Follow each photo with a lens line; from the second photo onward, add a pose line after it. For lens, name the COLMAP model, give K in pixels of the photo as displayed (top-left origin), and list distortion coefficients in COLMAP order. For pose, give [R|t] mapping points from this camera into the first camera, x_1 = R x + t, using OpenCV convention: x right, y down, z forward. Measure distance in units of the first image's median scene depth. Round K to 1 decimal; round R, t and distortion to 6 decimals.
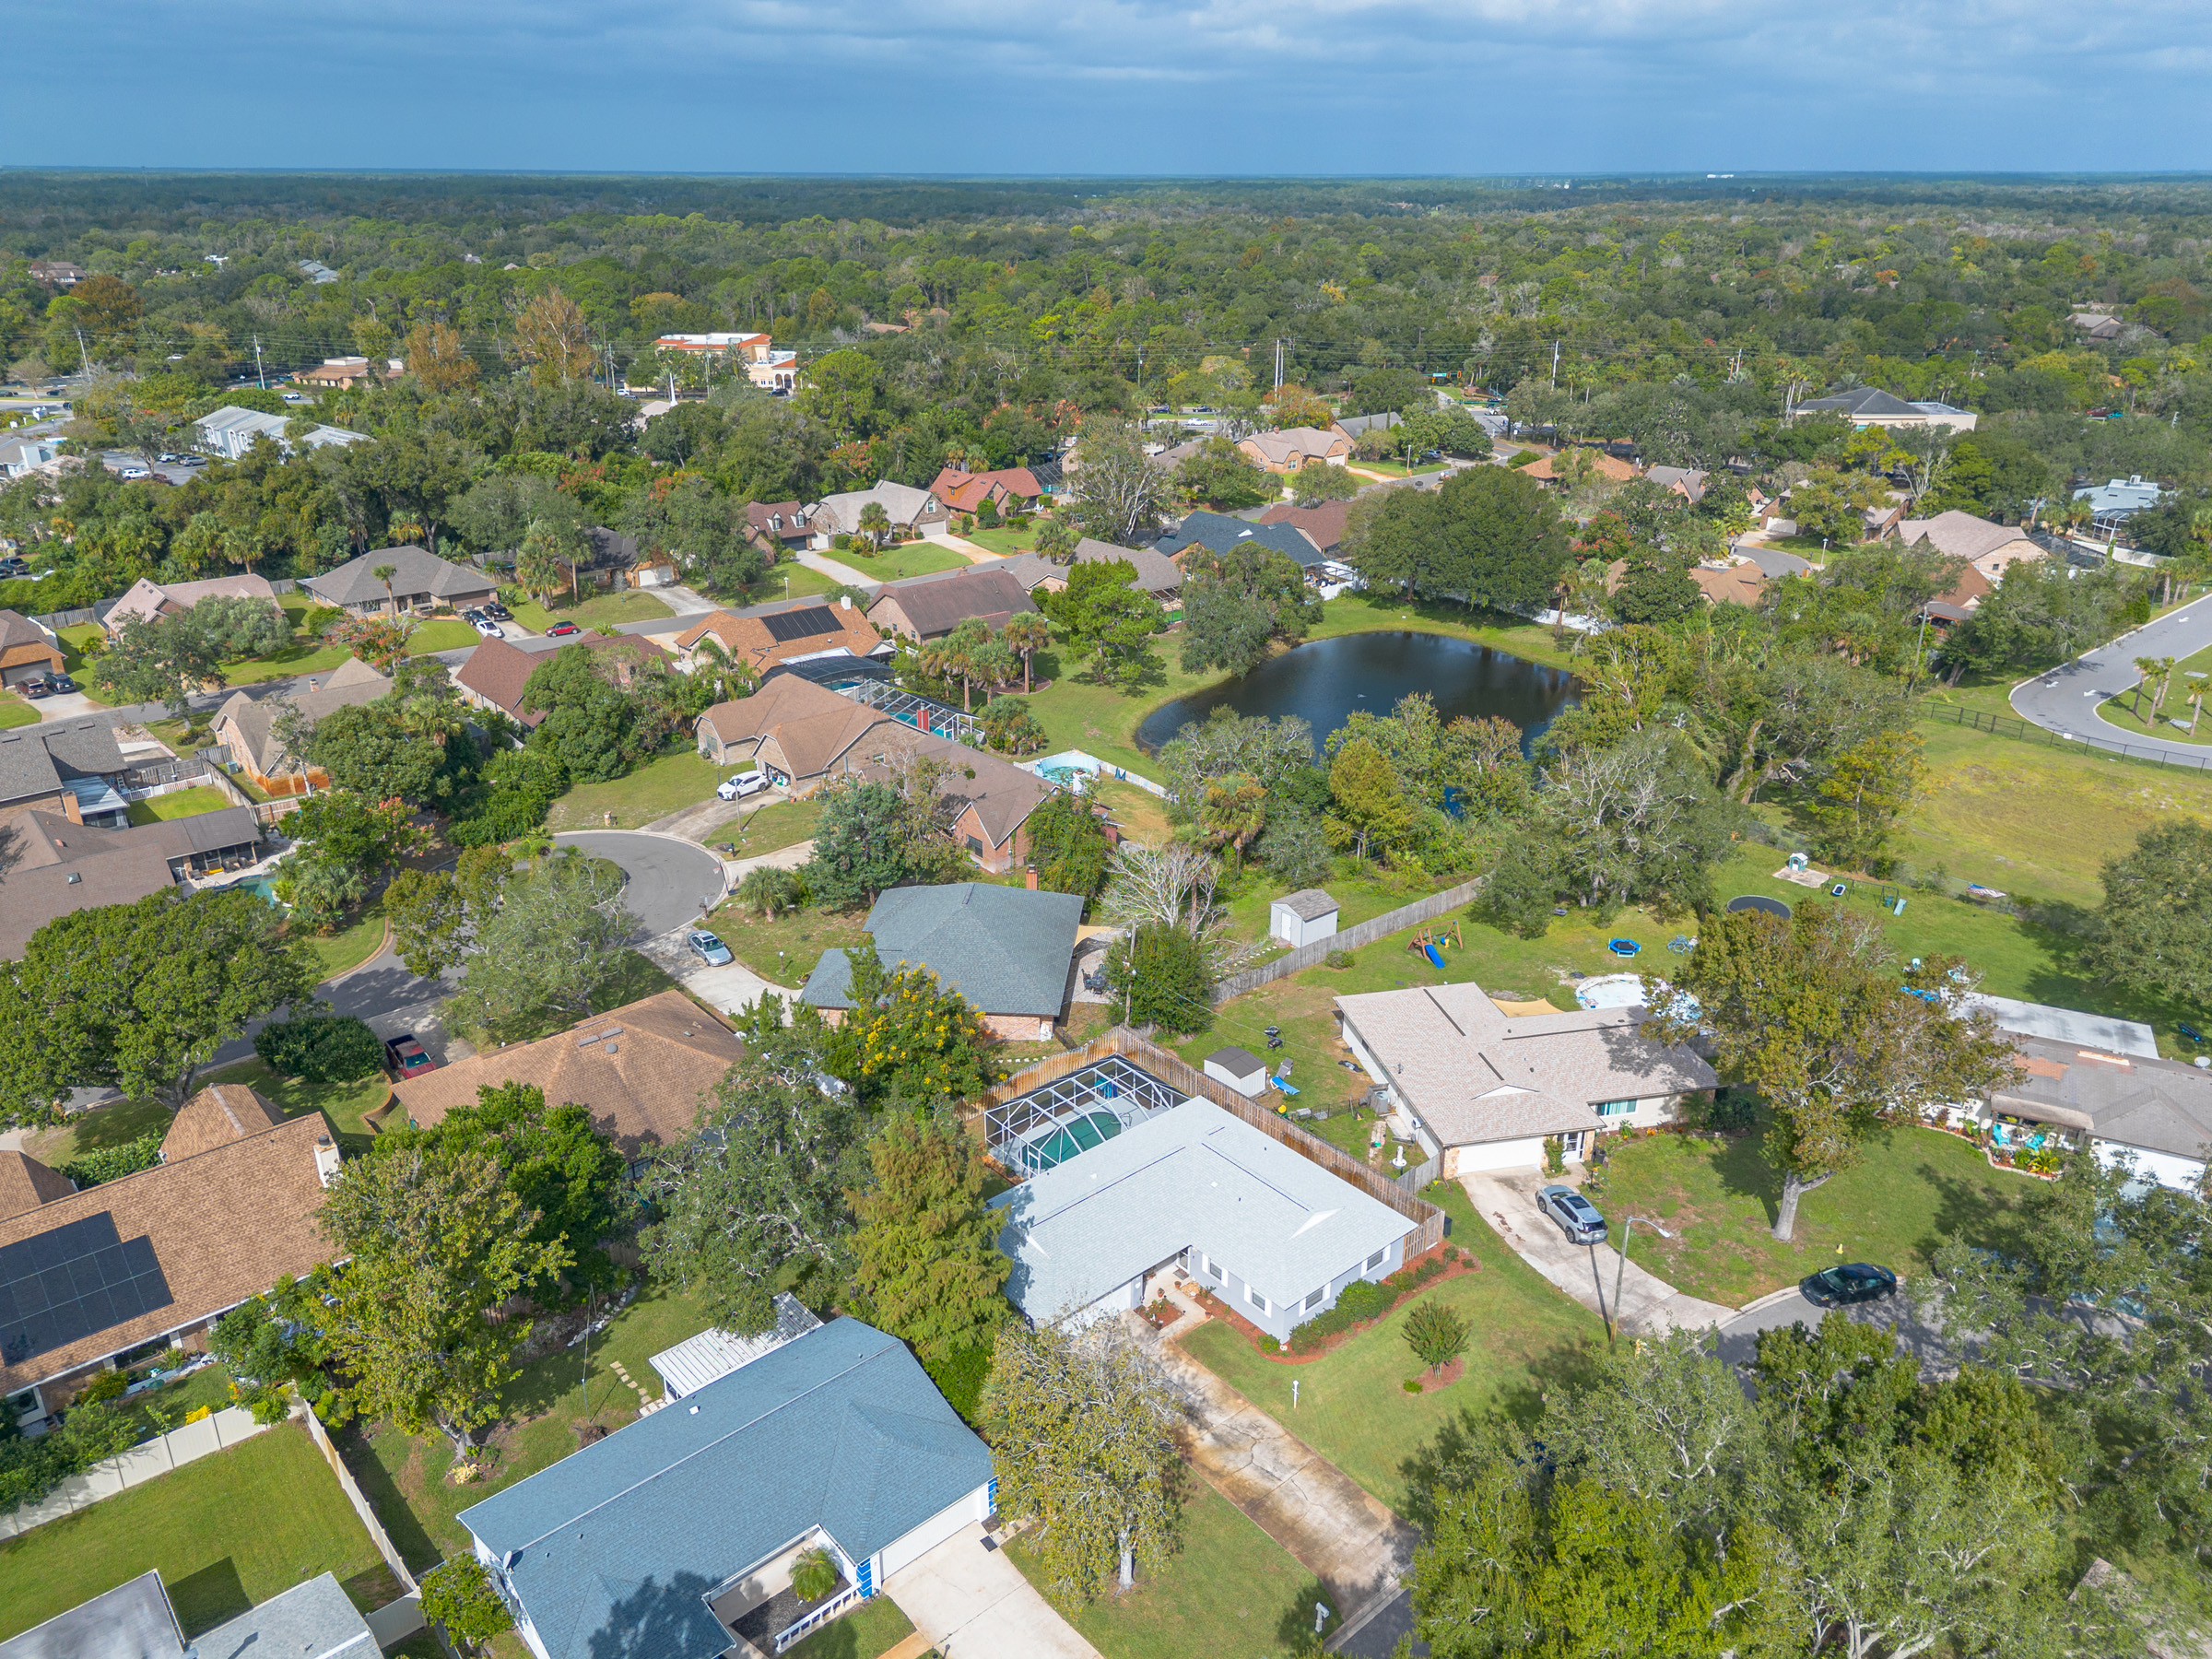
lens RADIAL K [[1584.0, 0, 1113.0], [0, 1584.0, 833.5], [0, 0, 1]] dist [0.061931, -0.055454]
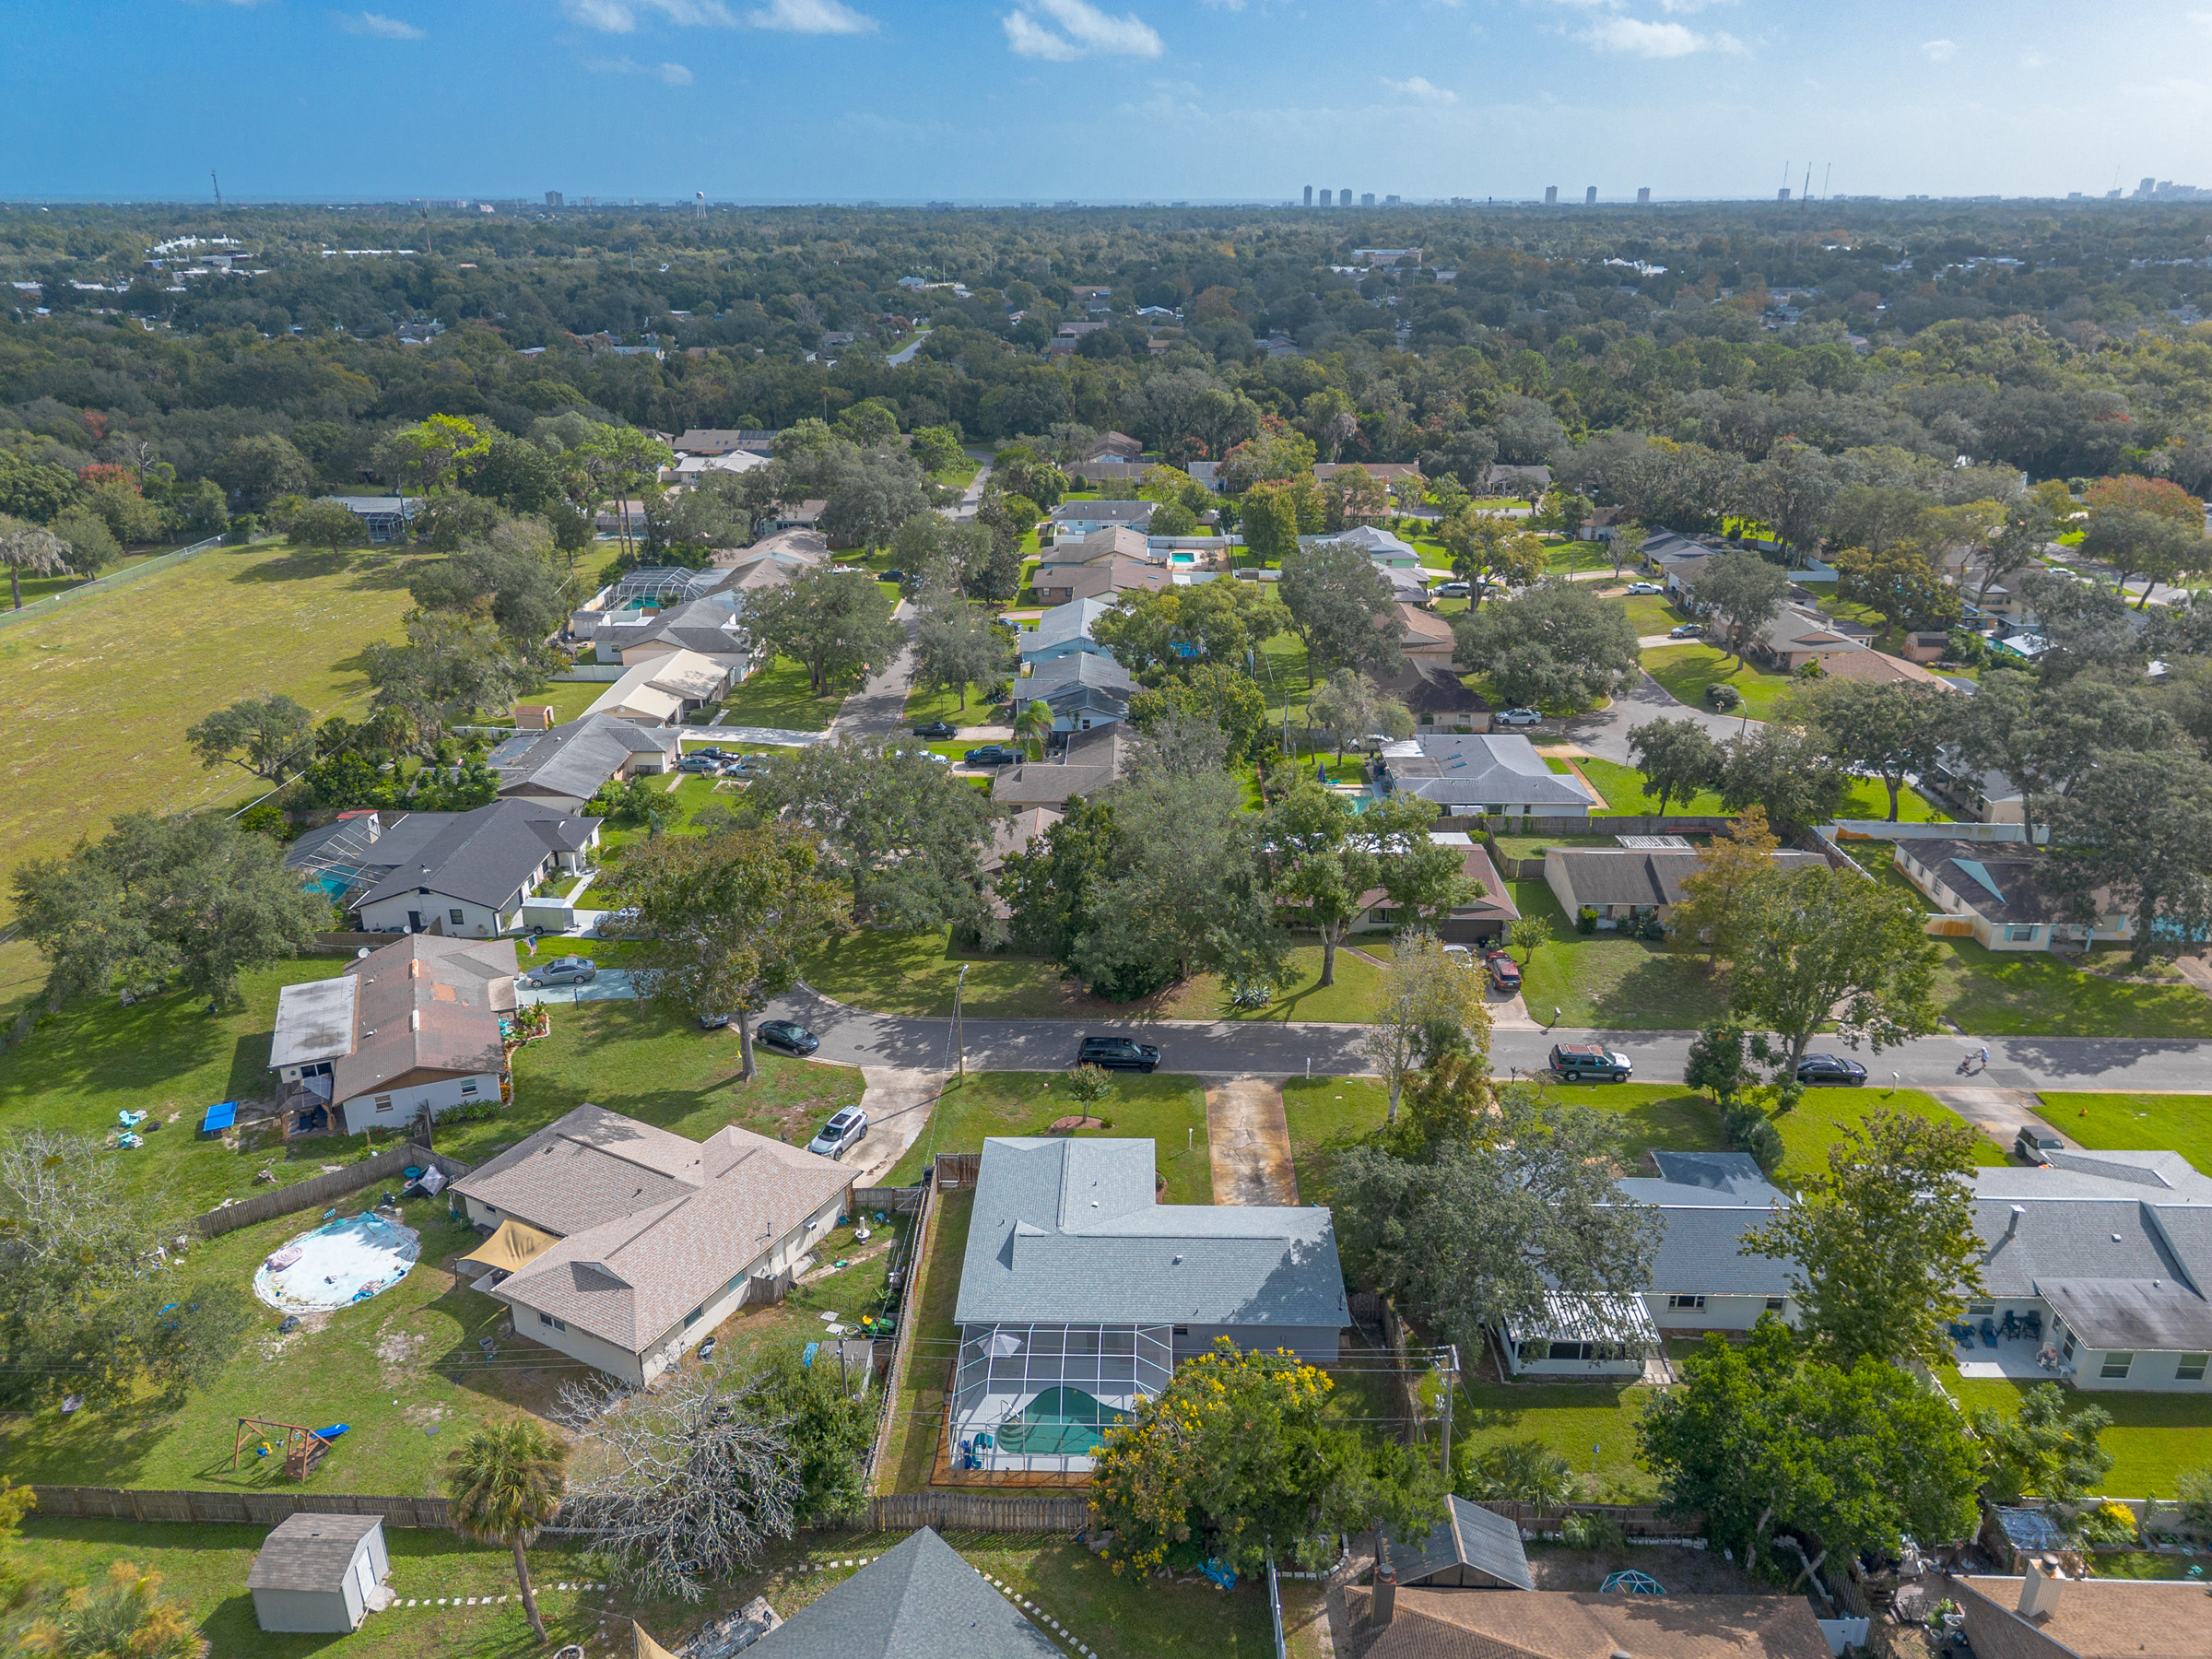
lens RADIAL K [[1584.0, 0, 1113.0], [0, 1584.0, 833.5], [0, 0, 1]] dist [0.061931, -0.055454]
pose [[-0.747194, -0.254698, 0.613865, -0.304665], [0.243264, 0.754743, 0.609250, -0.345455], [-0.618485, 0.604559, -0.501981, 0.789708]]
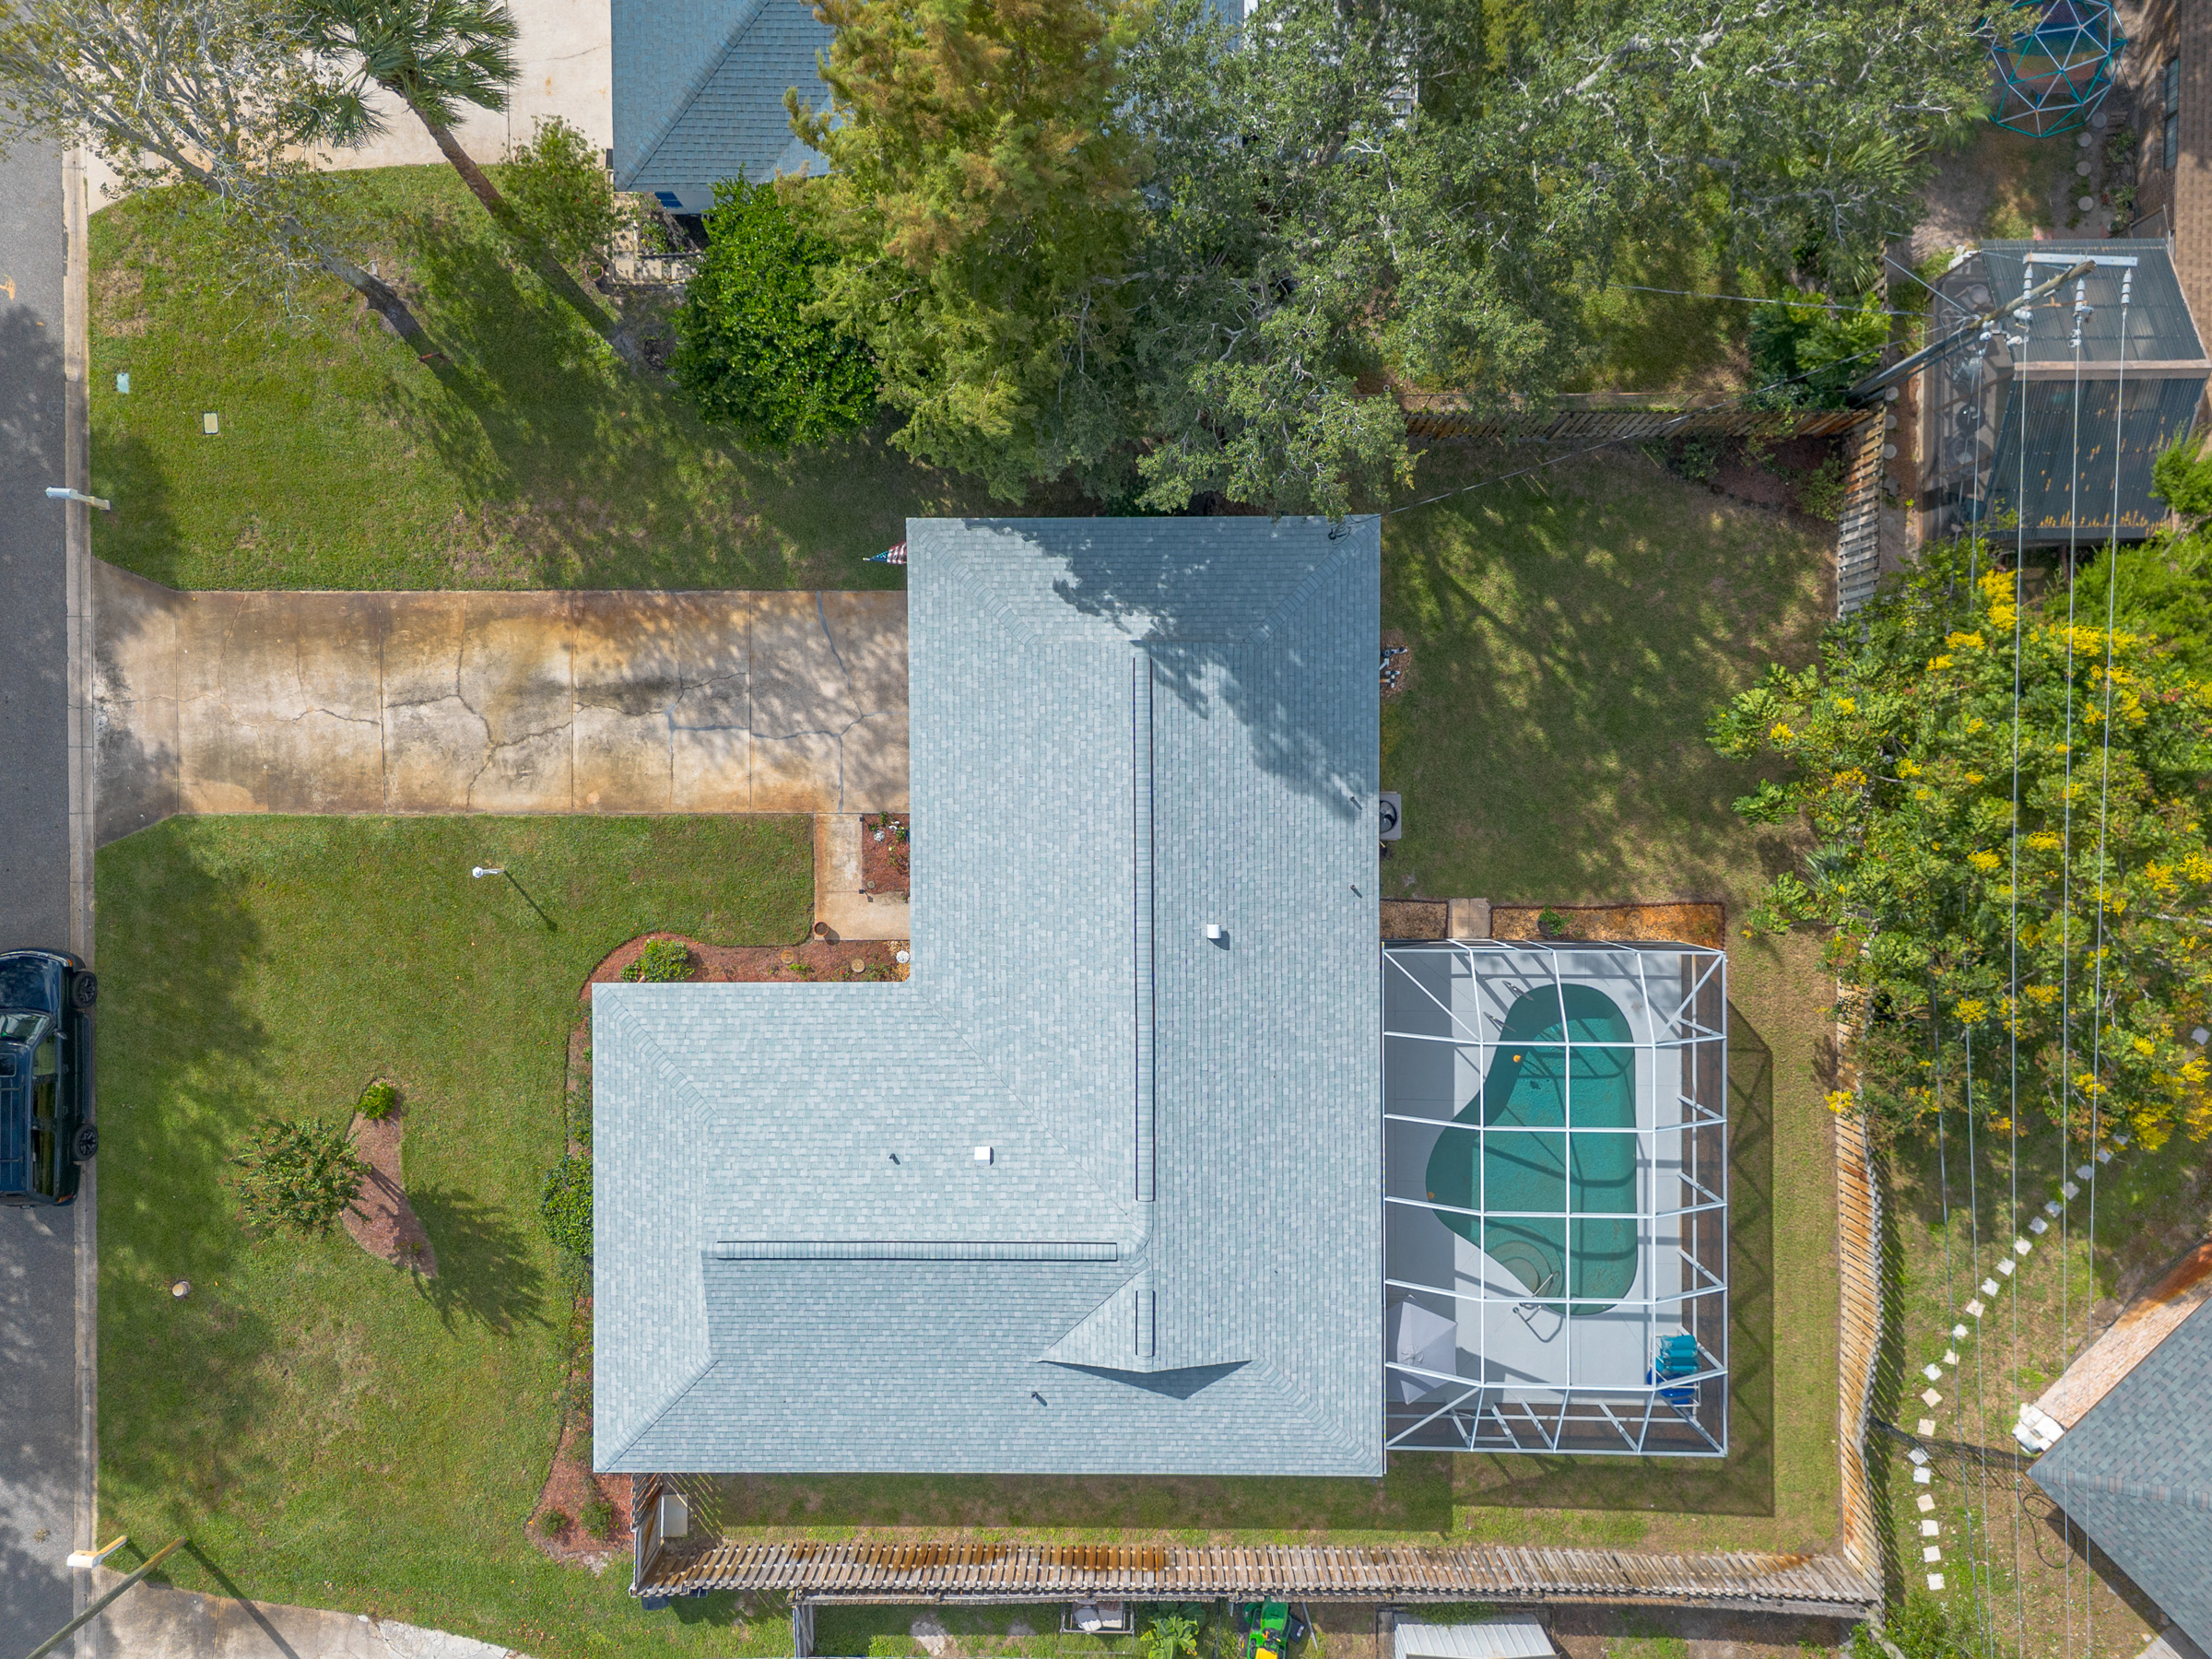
lens RADIAL K [[1584.0, 0, 1113.0], [0, 1584.0, 833.5], [0, 0, 1]] dist [0.061931, -0.055454]
pose [[-0.651361, 0.758327, 0.025857, -0.015585], [-0.264385, -0.258770, 0.929053, -0.069771], [0.711217, 0.598312, 0.369043, 0.479909]]
